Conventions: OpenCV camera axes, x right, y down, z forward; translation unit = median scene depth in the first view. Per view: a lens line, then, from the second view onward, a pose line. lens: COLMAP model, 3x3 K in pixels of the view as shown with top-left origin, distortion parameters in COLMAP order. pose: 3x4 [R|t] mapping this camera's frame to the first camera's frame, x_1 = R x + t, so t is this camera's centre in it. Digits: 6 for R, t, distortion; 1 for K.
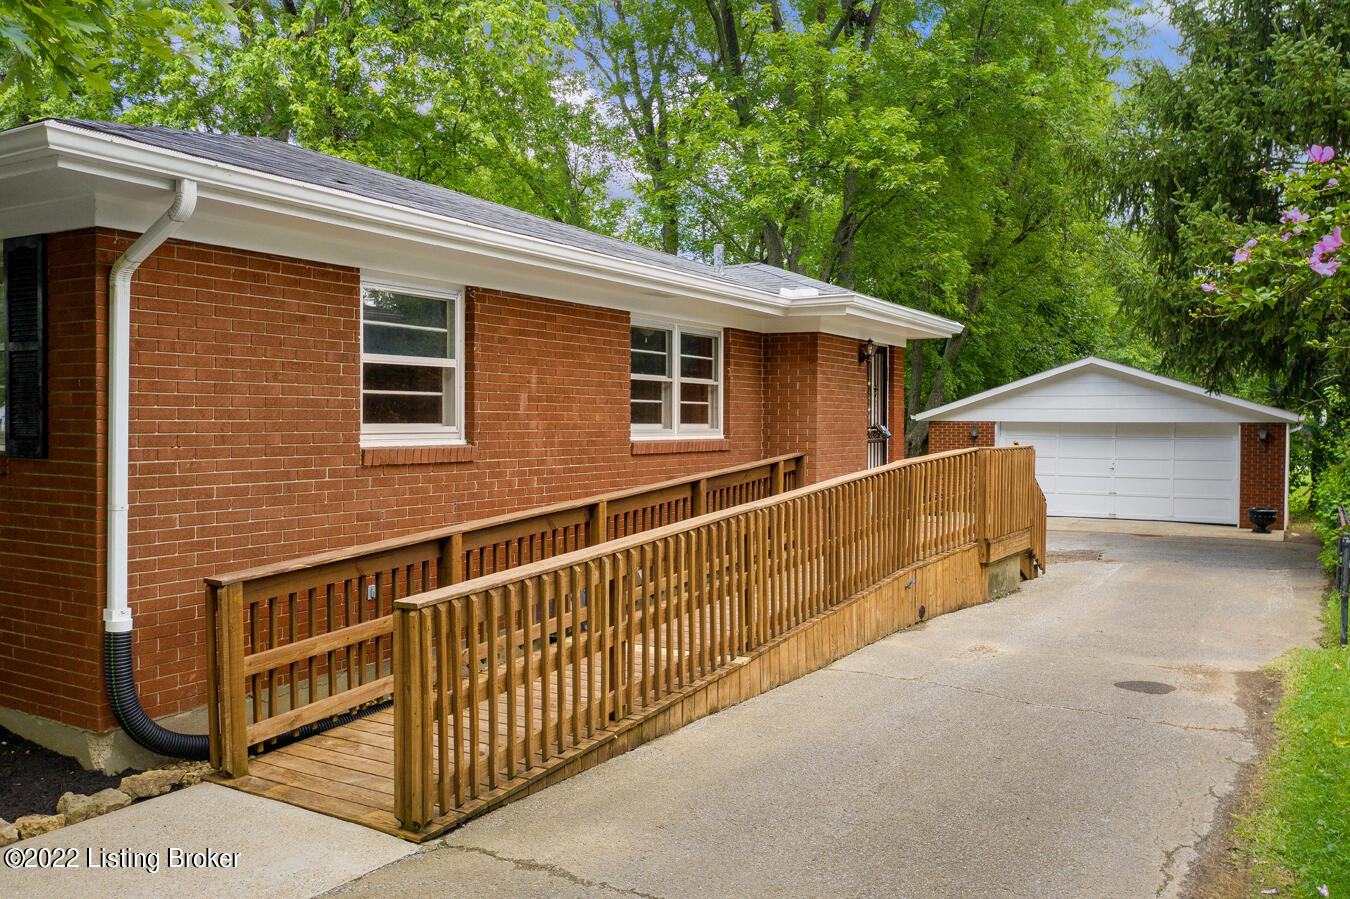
lens RADIAL K [[1061.5, 0, 671.4], [0, 1061.5, 474.3], [0, 0, 1]] dist [0.007278, 0.003103]
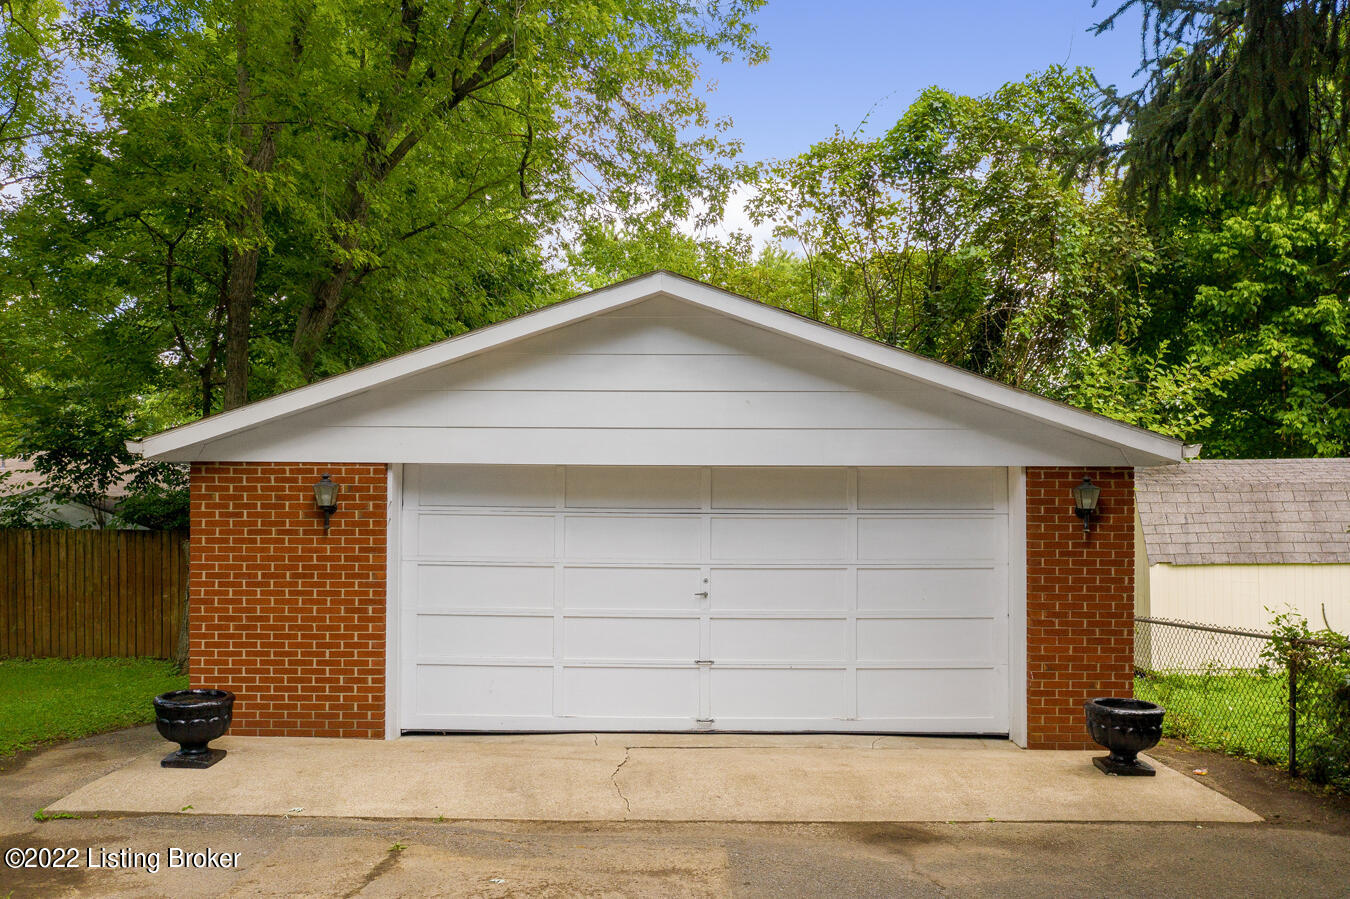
lens RADIAL K [[1108.3, 0, 675.3], [0, 1108.3, 501.7], [0, 0, 1]] dist [-0.009736, -0.001764]
pose [[0.865992, 0.007186, 0.500006, 0.231856], [0.023849, 0.998165, -0.055651, -0.017444], [-0.499488, 0.060118, 0.864232, 0.724983]]
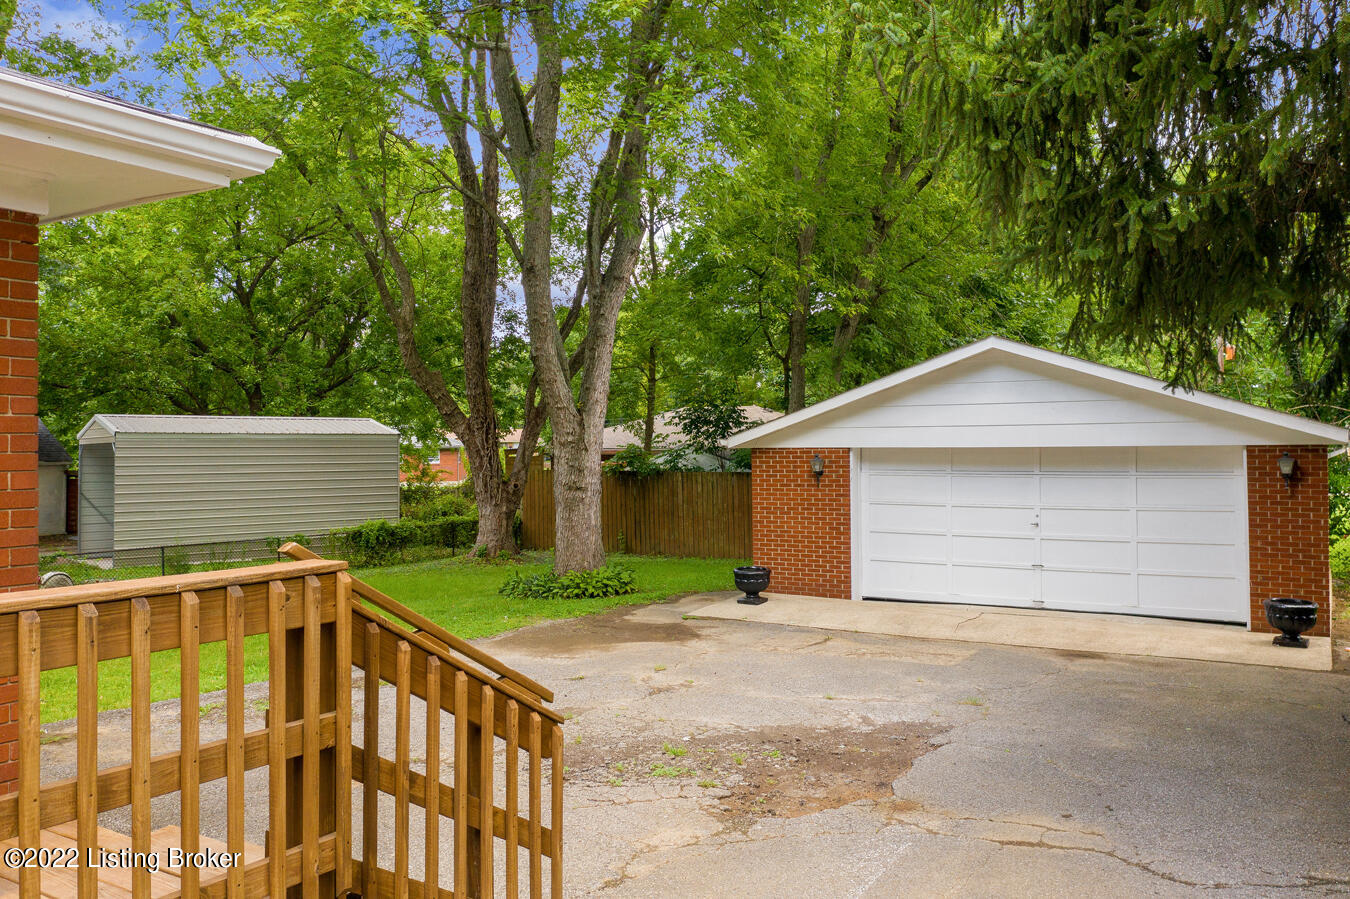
lens RADIAL K [[1076.8, 0, 675.0], [0, 1076.8, 449.5], [0, 0, 1]] dist [-0.000289, -0.002669]
pose [[0.999844, -0.013116, -0.011857, 0.236279], [0.012545, 0.998814, -0.047047, -0.023108], [0.012460, 0.046891, 0.998822, 0.421389]]
